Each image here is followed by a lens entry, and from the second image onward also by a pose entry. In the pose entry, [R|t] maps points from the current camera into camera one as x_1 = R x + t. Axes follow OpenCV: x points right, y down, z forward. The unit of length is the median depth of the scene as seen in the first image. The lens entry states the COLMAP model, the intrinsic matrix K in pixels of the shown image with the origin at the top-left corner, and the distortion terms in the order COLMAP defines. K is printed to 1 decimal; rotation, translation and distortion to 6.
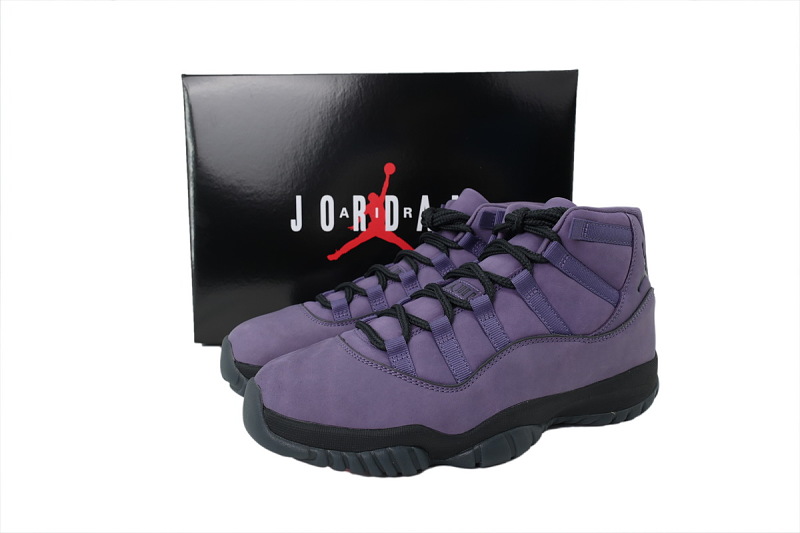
lens RADIAL K [[611.7, 0, 398.7], [0, 611.7, 267.6], [0, 0, 1]] dist [-0.049033, -0.000891]
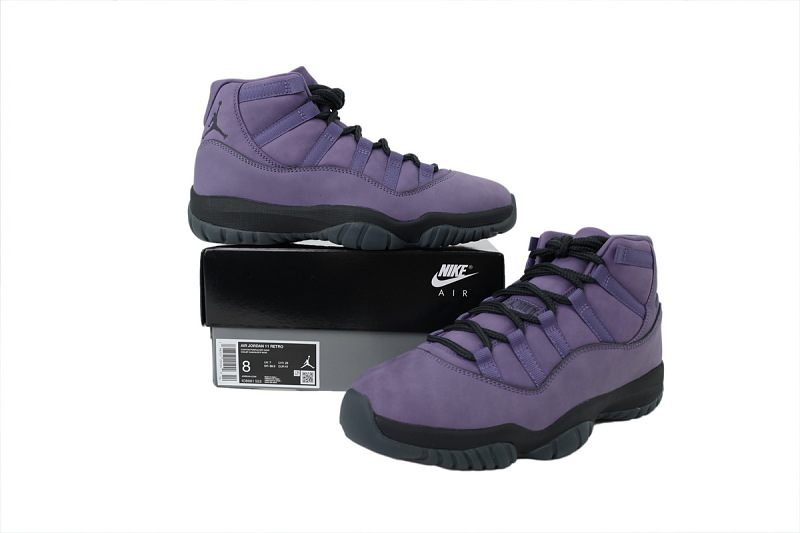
lens RADIAL K [[611.7, 0, 402.9], [0, 611.7, 262.7], [0, 0, 1]] dist [-0.049033, -0.000891]
pose [[0.985772, 0.000097, 0.168087, -0.335295], [0.005791, 0.999387, -0.034537, -0.008508], [-0.167988, 0.035019, 0.985167, -0.108817]]
